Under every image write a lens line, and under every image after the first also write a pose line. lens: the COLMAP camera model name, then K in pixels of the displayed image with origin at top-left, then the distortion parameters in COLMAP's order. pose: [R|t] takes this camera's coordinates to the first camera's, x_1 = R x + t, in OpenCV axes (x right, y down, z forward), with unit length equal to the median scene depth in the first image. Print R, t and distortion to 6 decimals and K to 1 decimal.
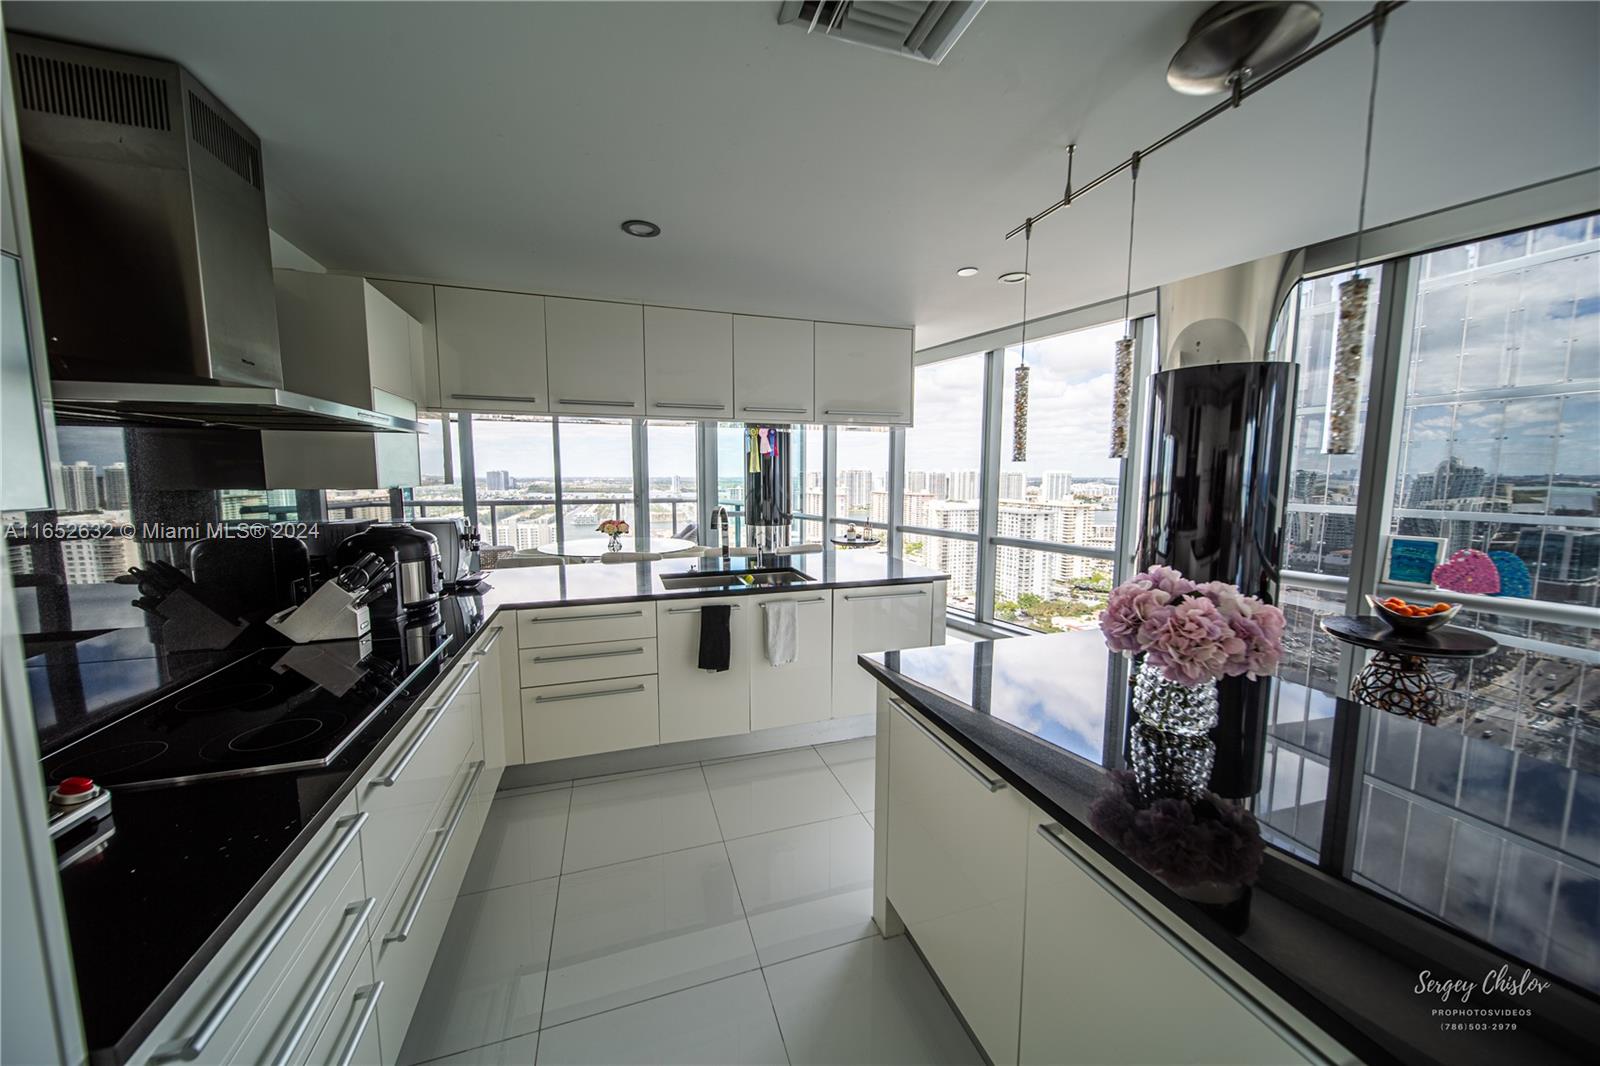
lens RADIAL K [[555.8, 0, 801.1], [0, 555.8, 533.3], [0, 0, 1]] dist [-0.000509, -0.000289]
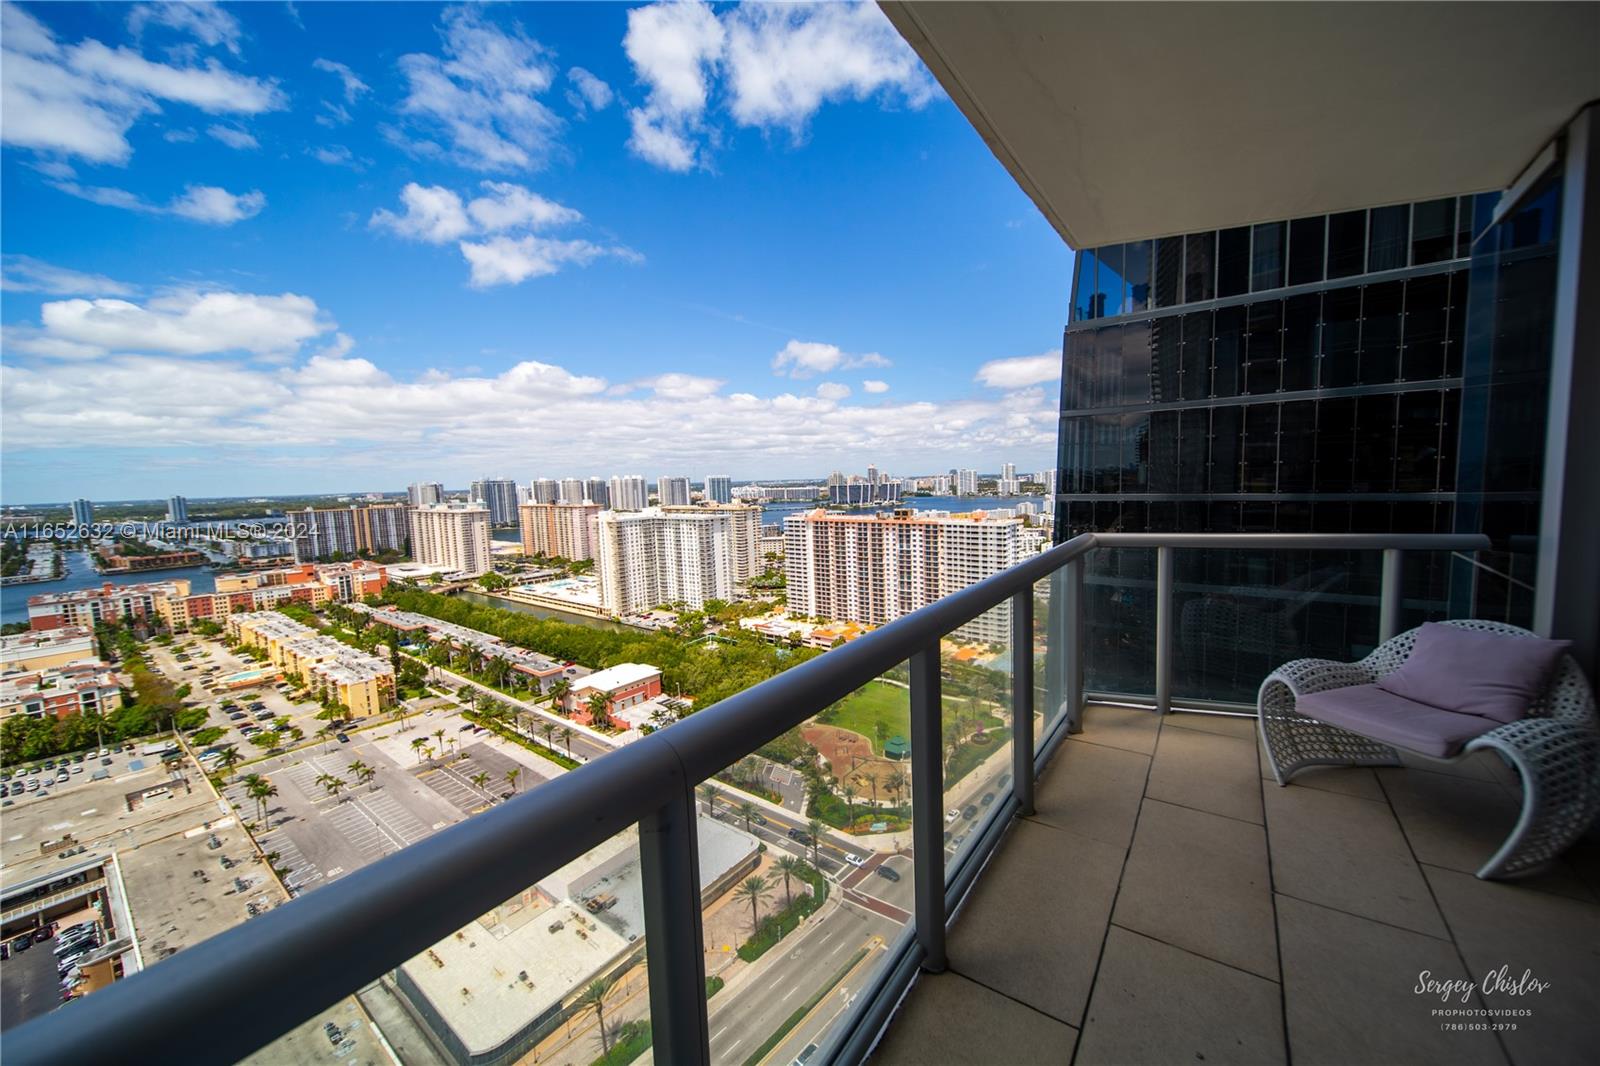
lens RADIAL K [[572.2, 0, 810.4], [0, 572.2, 535.3], [0, 0, 1]] dist [0.001006, -0.000011]
pose [[0.814813, -0.084552, 0.573525, -0.423472], [0.091122, 0.995689, 0.017332, -0.123220], [-0.572518, 0.038138, 0.819005, 0.974124]]
